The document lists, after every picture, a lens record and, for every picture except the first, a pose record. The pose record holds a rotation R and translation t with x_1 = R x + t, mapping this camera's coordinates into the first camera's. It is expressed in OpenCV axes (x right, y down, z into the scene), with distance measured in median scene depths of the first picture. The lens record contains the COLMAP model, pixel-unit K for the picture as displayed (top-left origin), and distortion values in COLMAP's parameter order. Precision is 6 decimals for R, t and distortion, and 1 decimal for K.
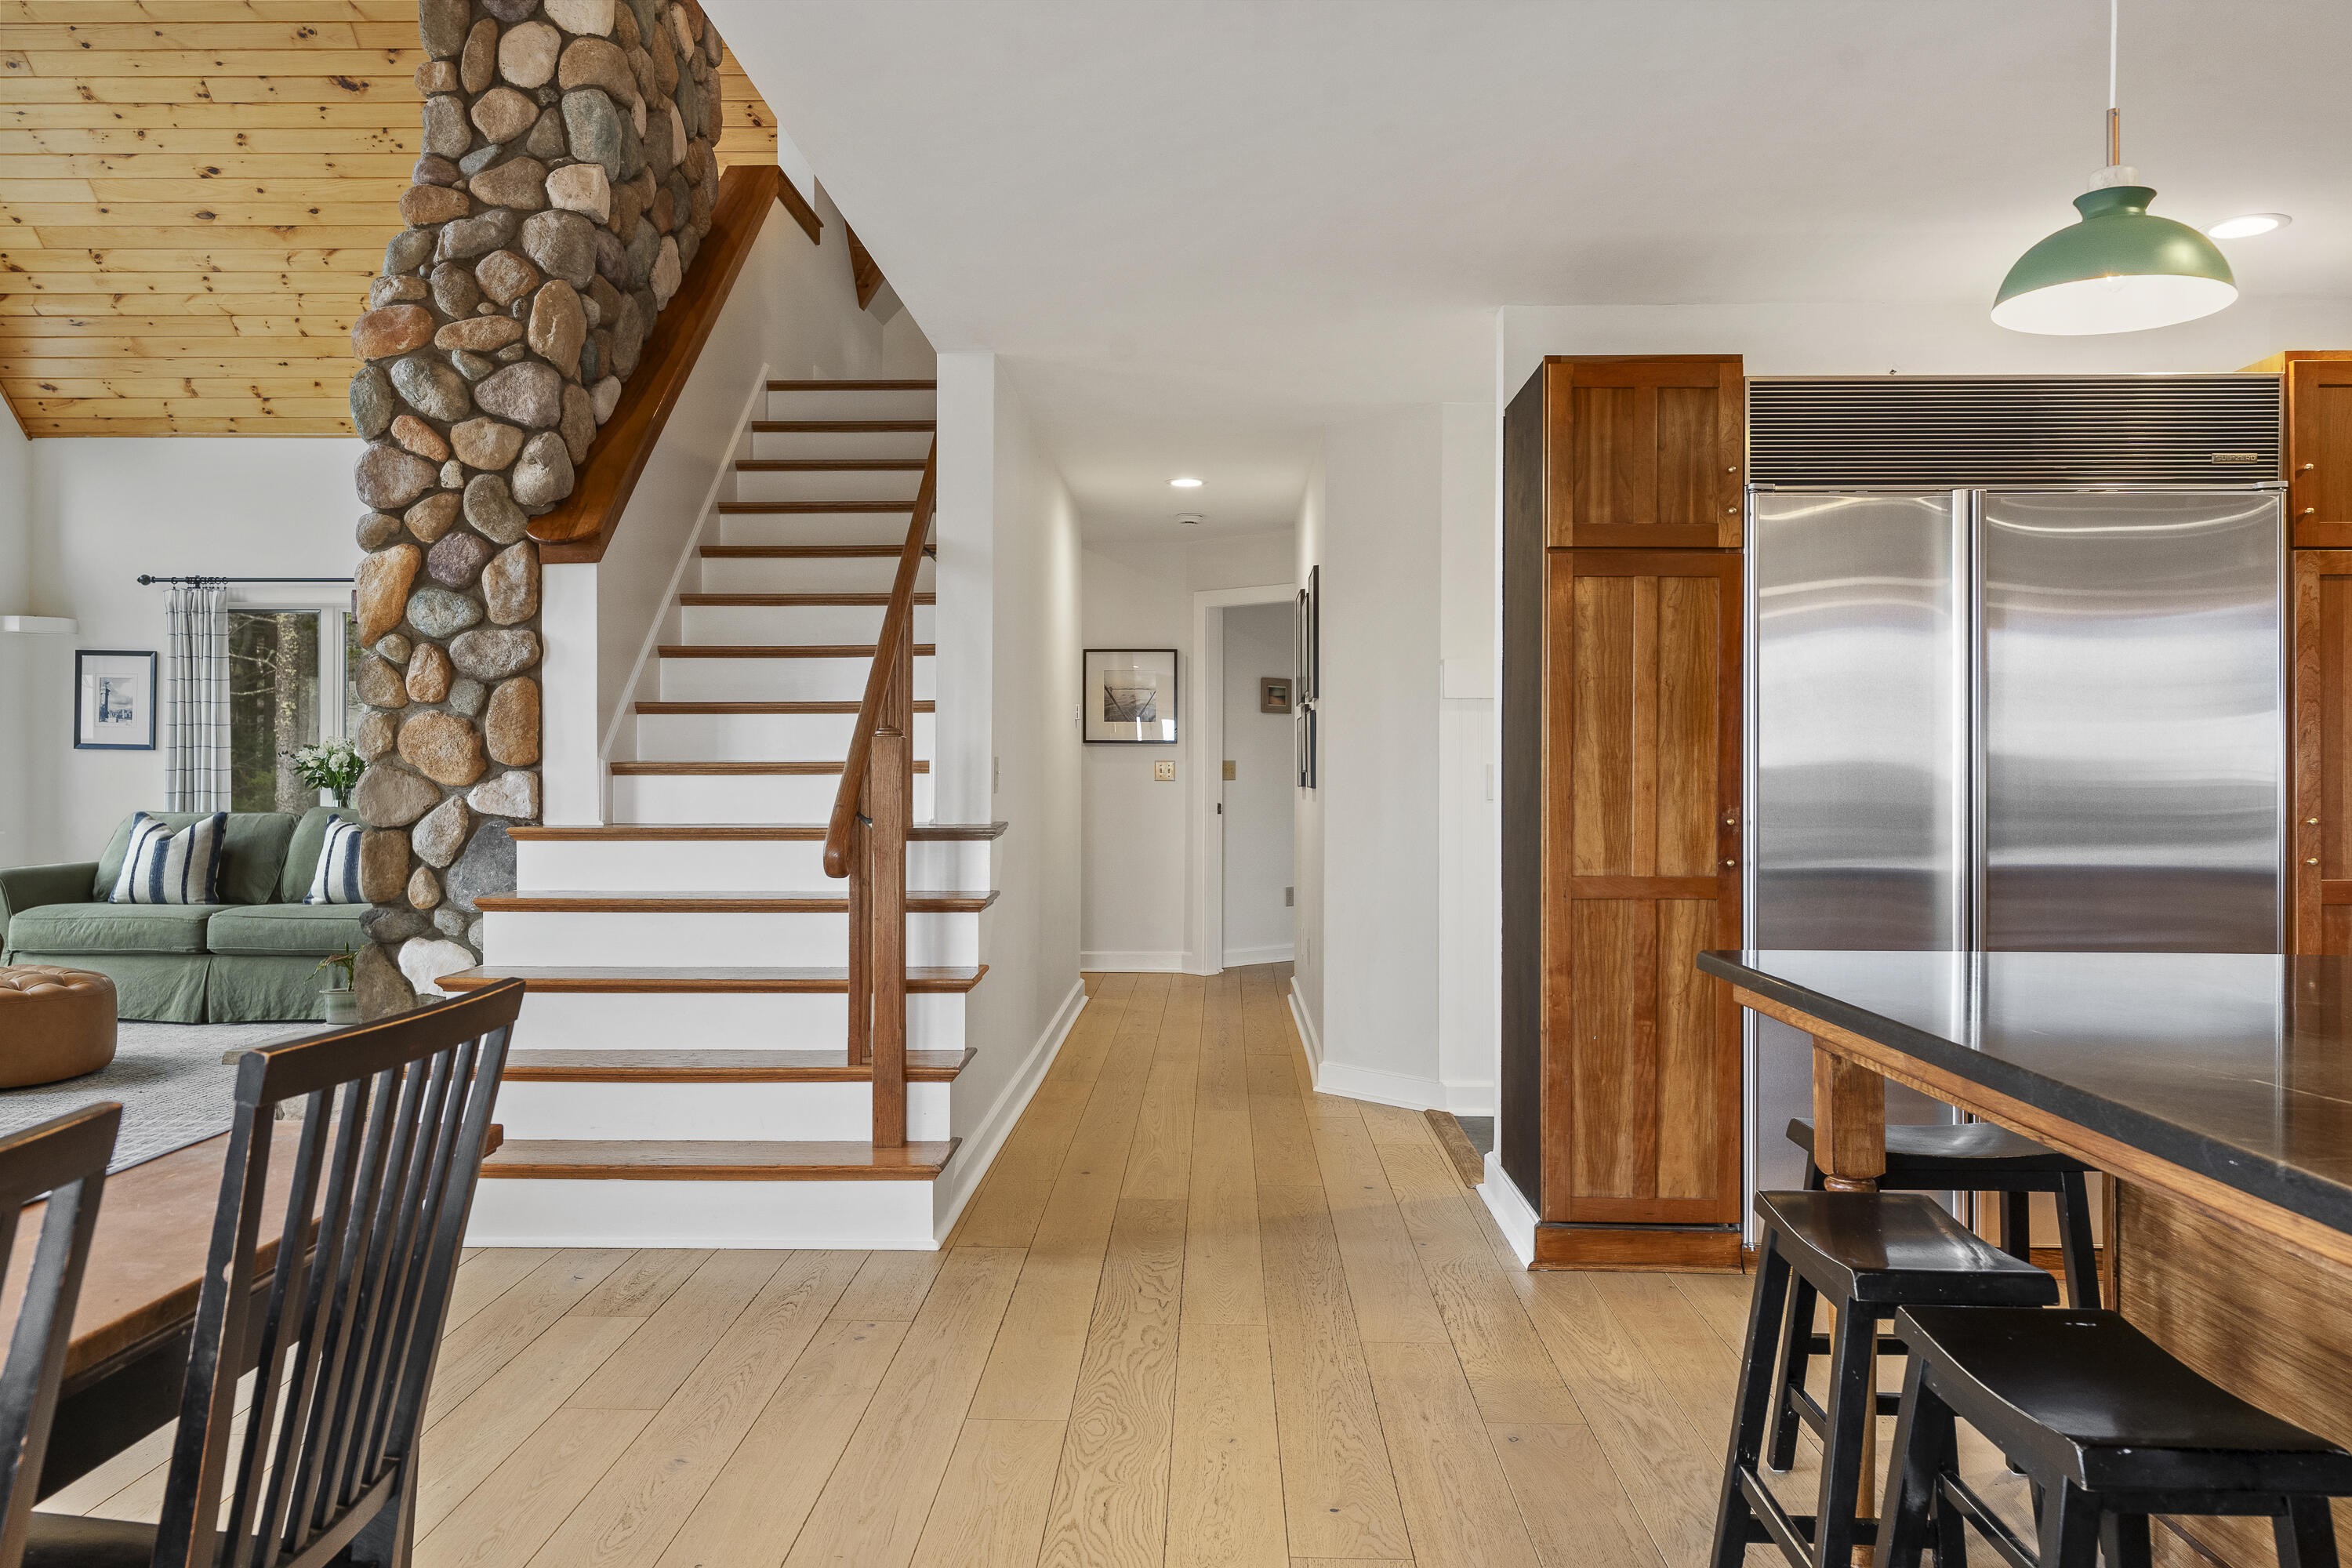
lens RADIAL K [[1788.6, 0, 1176.0], [0, 1788.6, 784.0], [0, 0, 1]] dist [0.005589, 0.005310]
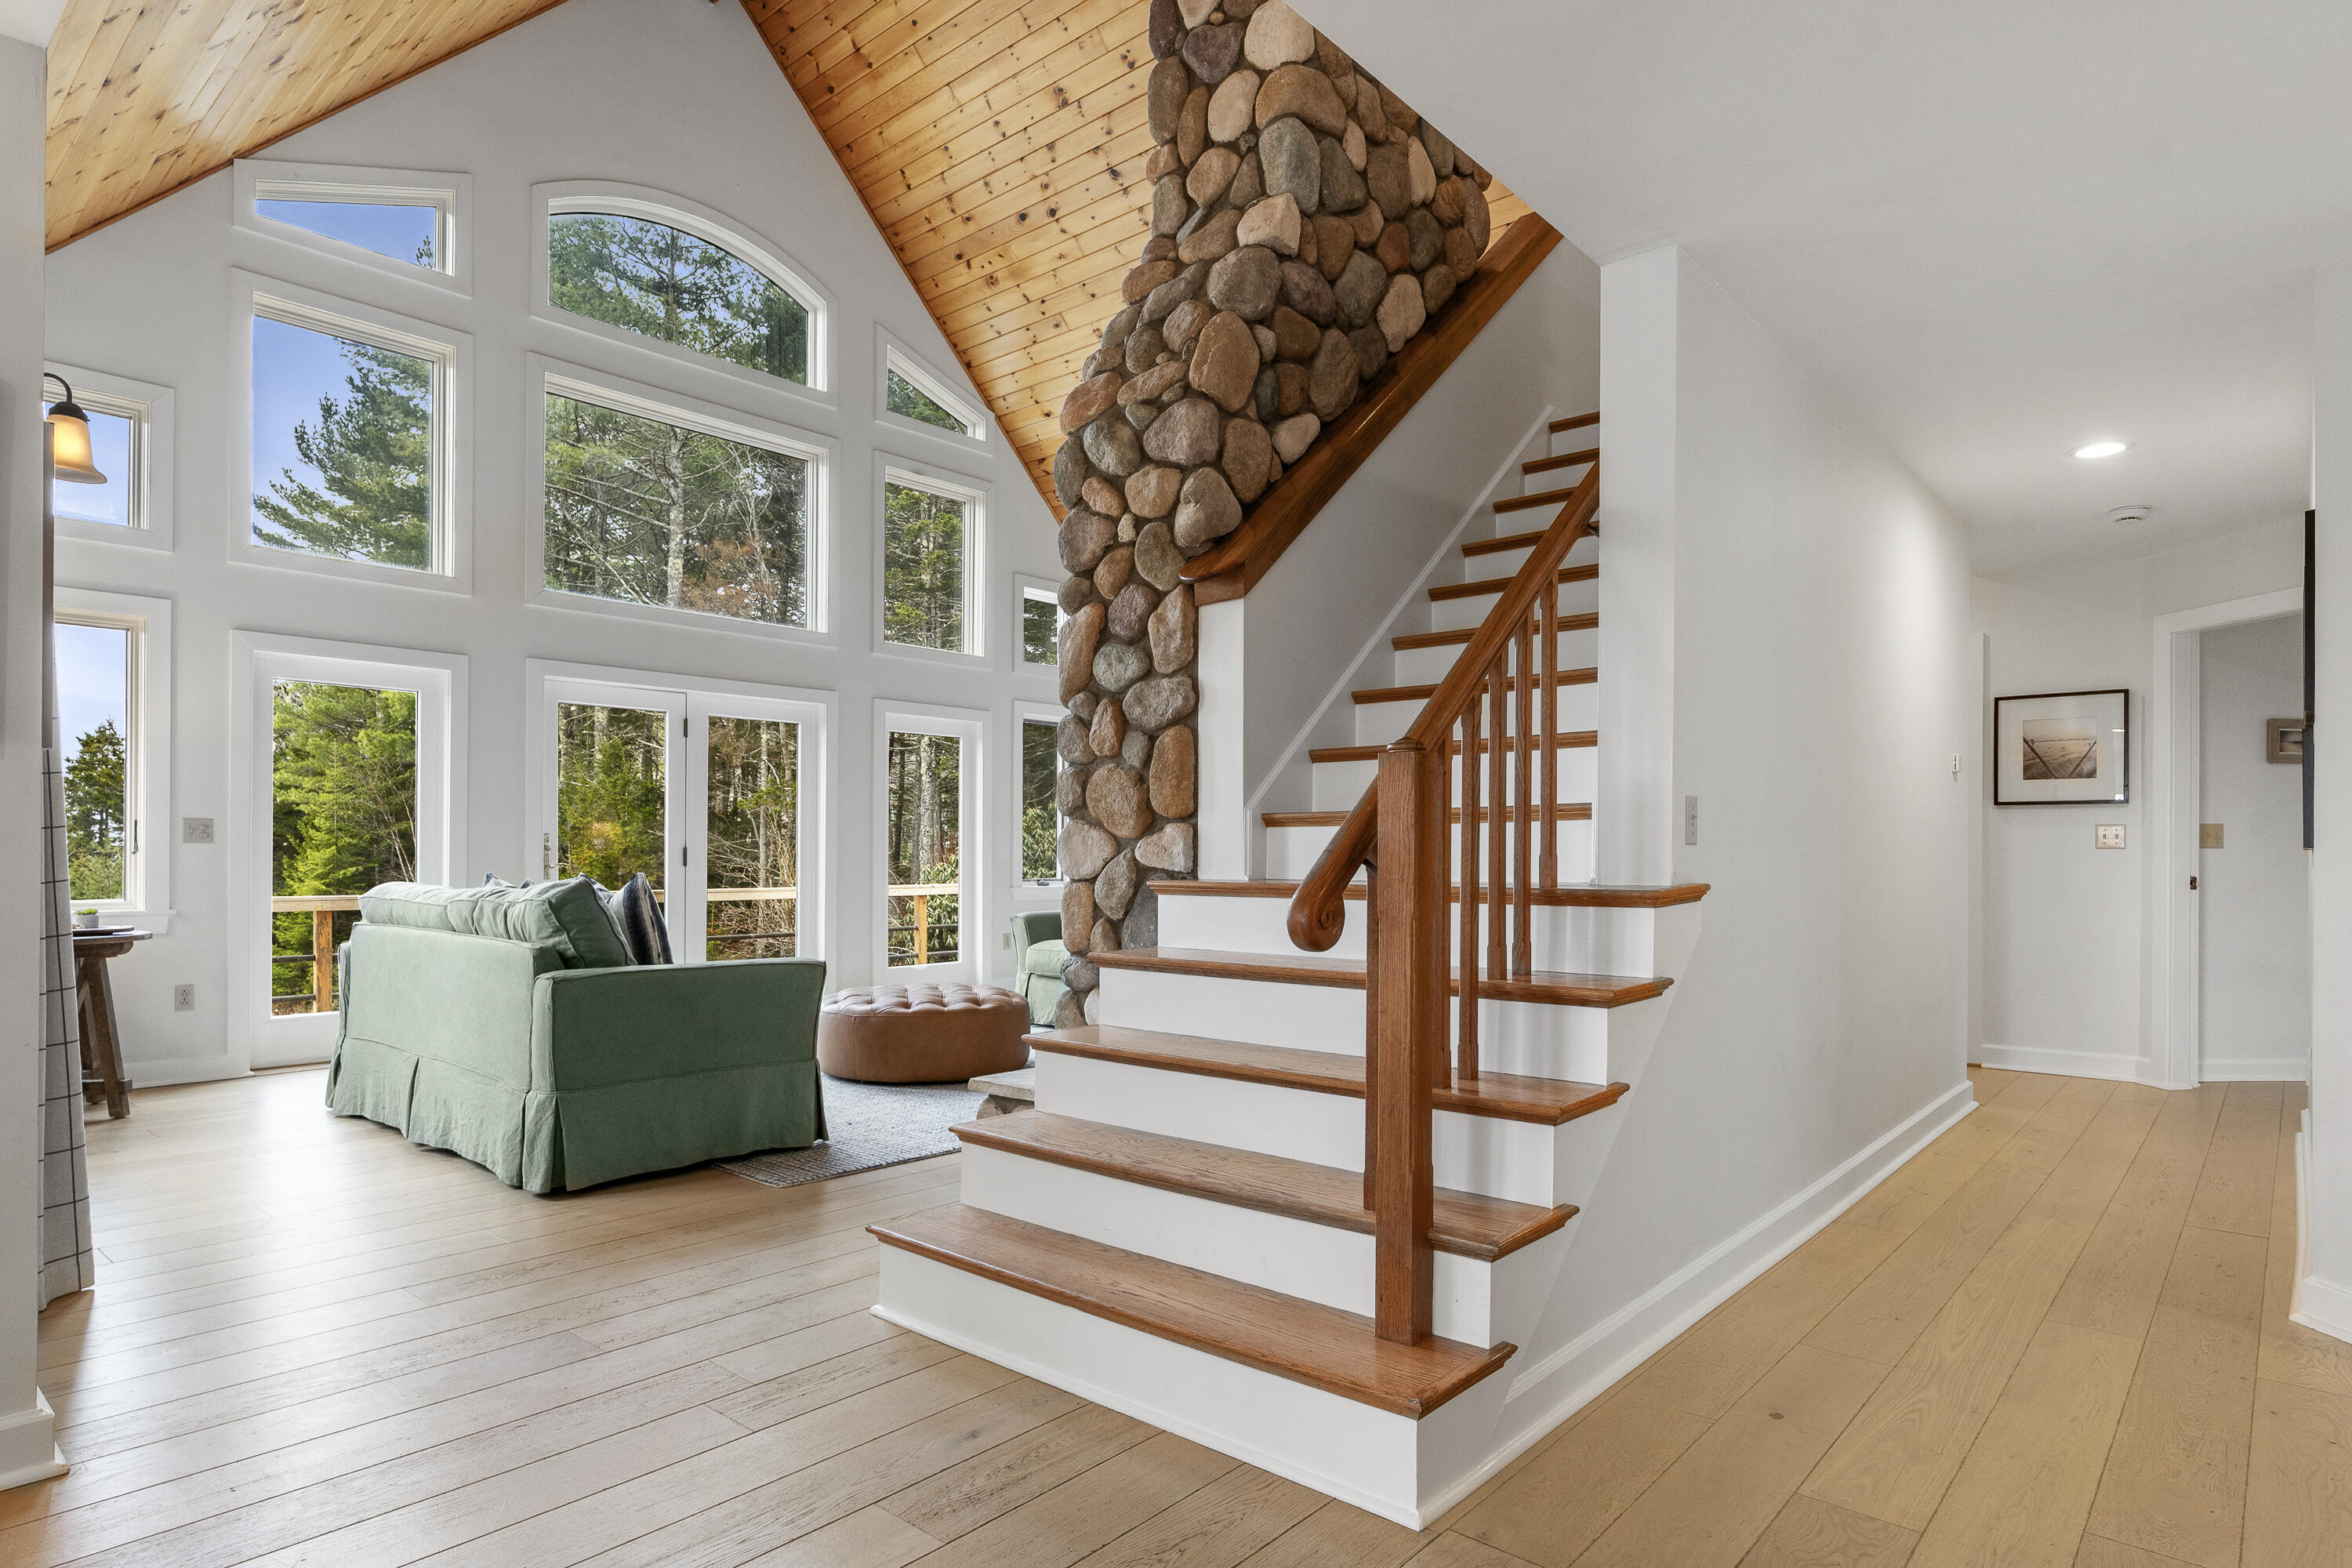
lens RADIAL K [[1292.3, 0, 1177.2], [0, 1292.3, 850.8], [0, 0, 1]] dist [-0.002552, 0.001501]
pose [[0.767780, -0.001115, -0.640712, 0.078594], [-0.007033, 0.999924, -0.010168, 0.014569], [0.640674, 0.012313, 0.767714, 0.454940]]
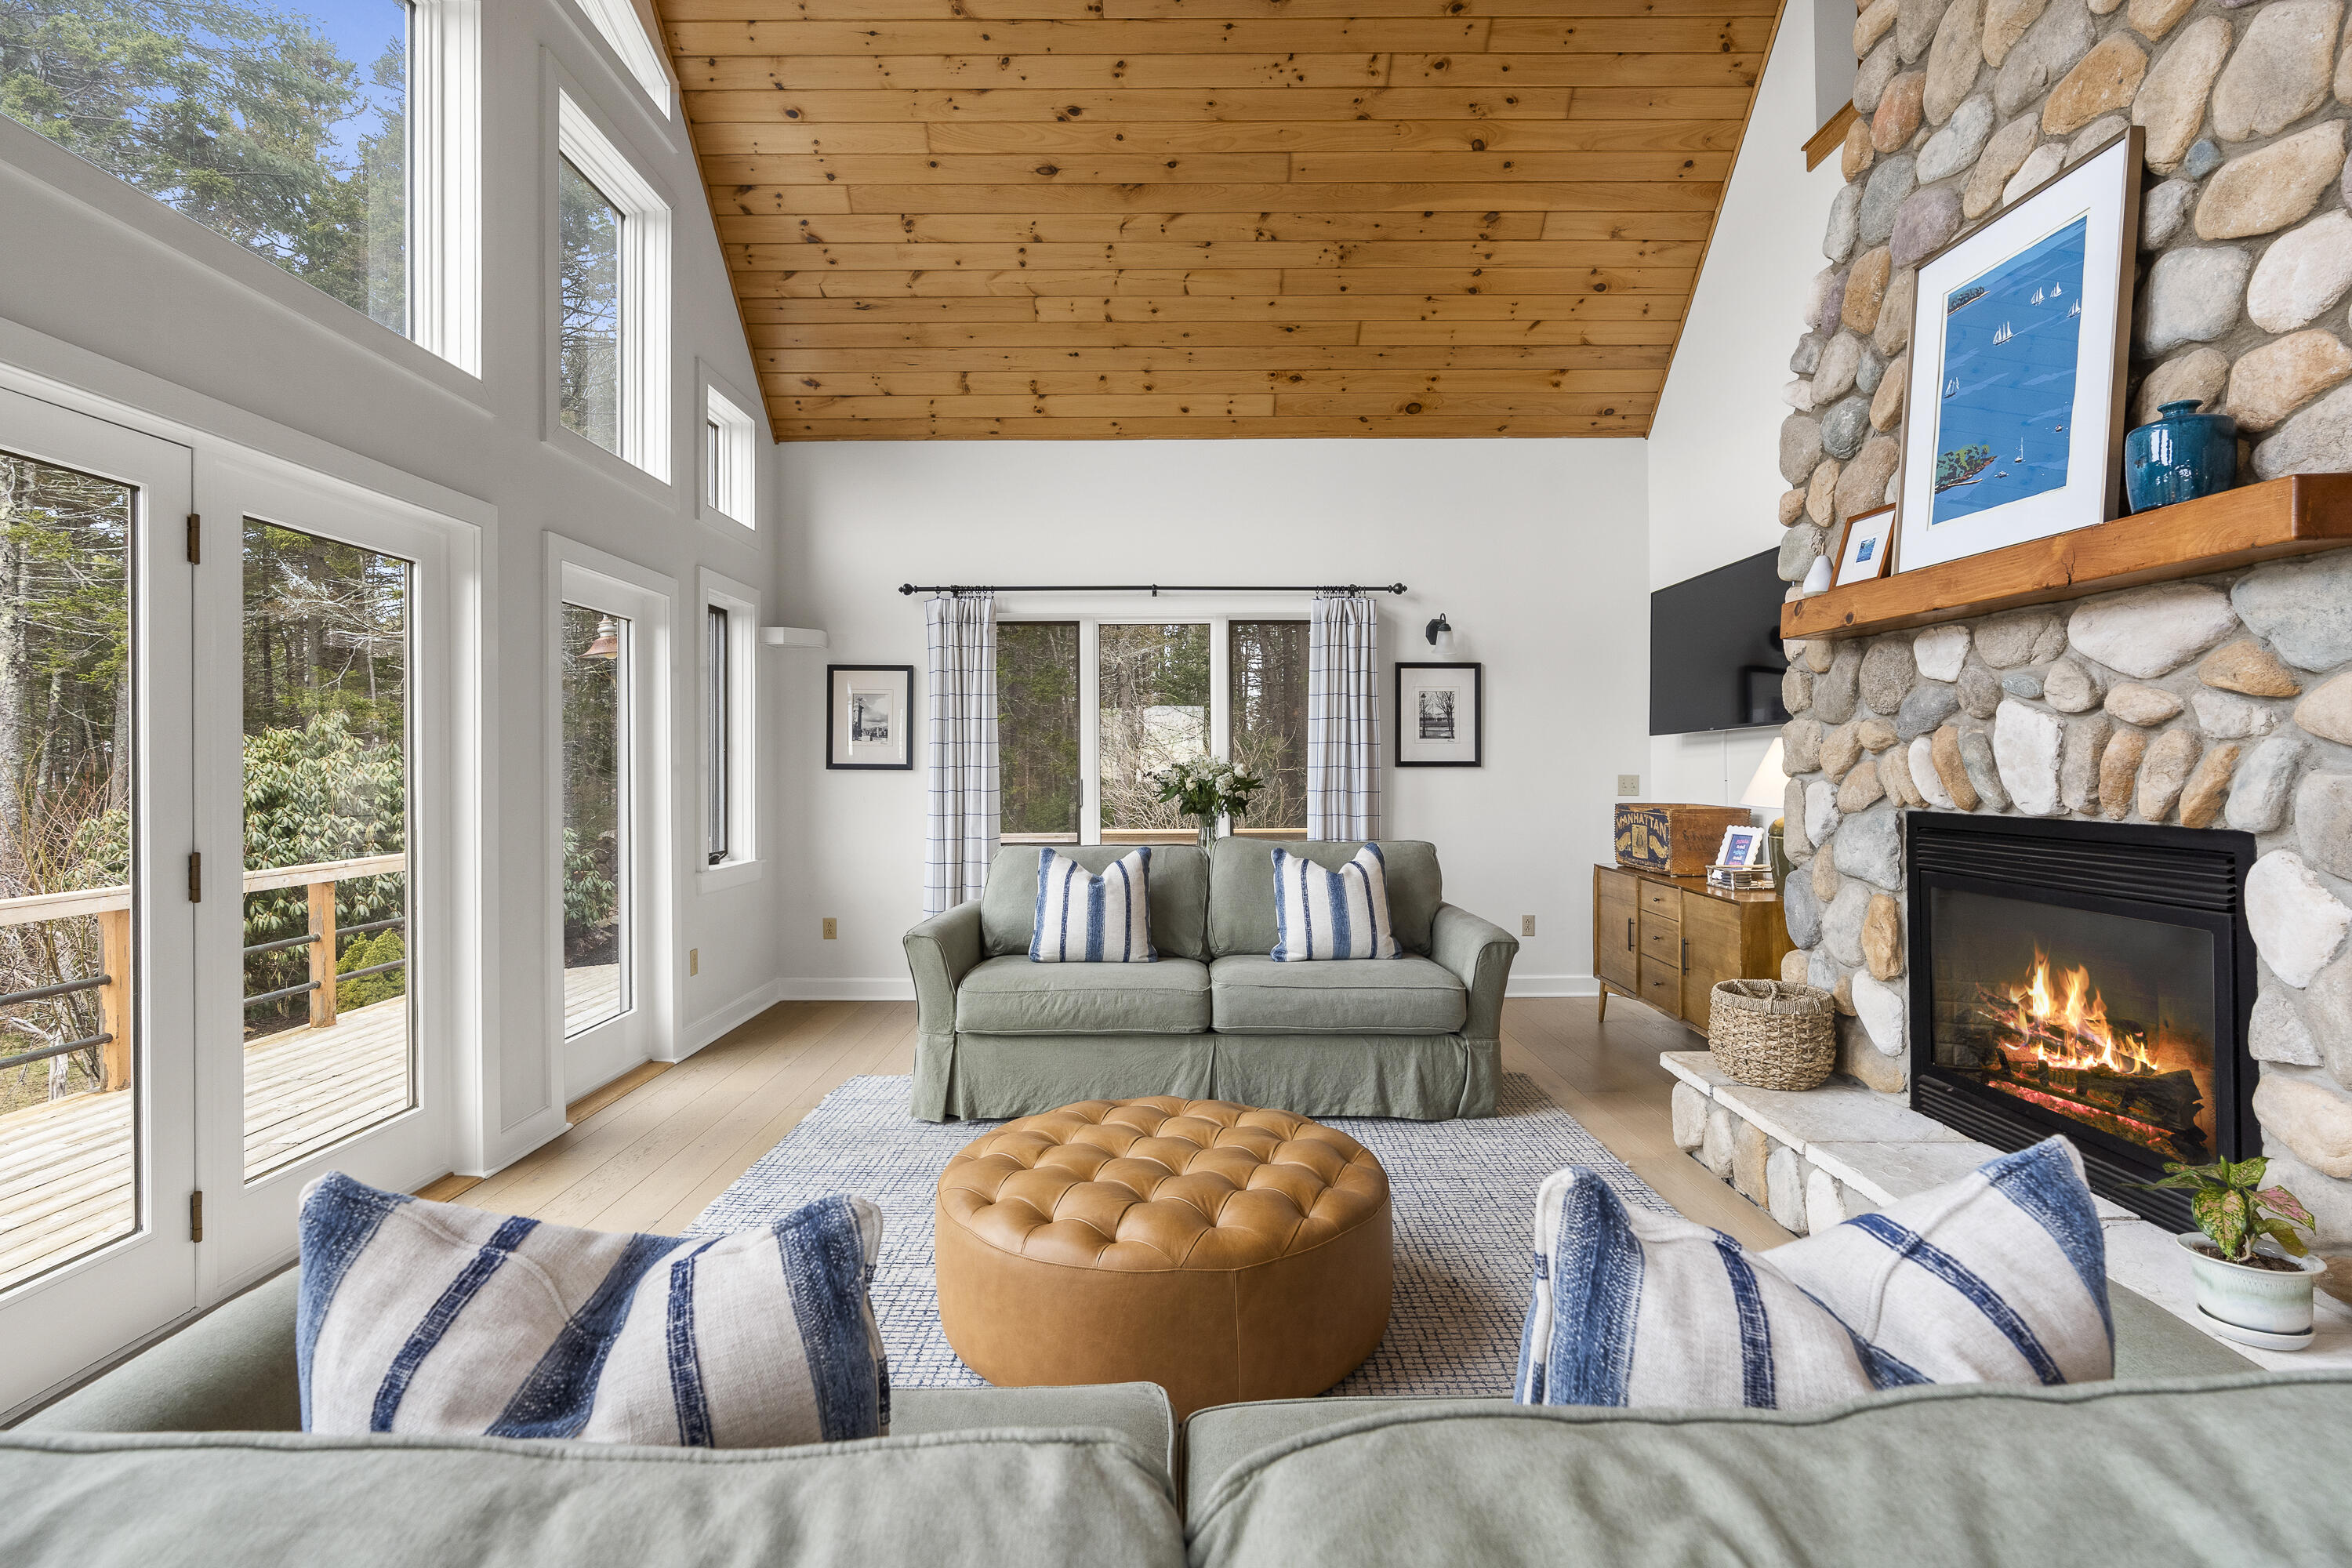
lens RADIAL K [[1147.8, 0, 1178.3], [0, 1147.8, 761.7], [0, 0, 1]] dist [0.000005, 0.000019]
pose [[0.999413, -0.009746, 0.032842, -0.797843], [0.010102, 0.999892, -0.010712, -0.027211], [-0.032734, 0.011037, 0.999403, 0.693730]]
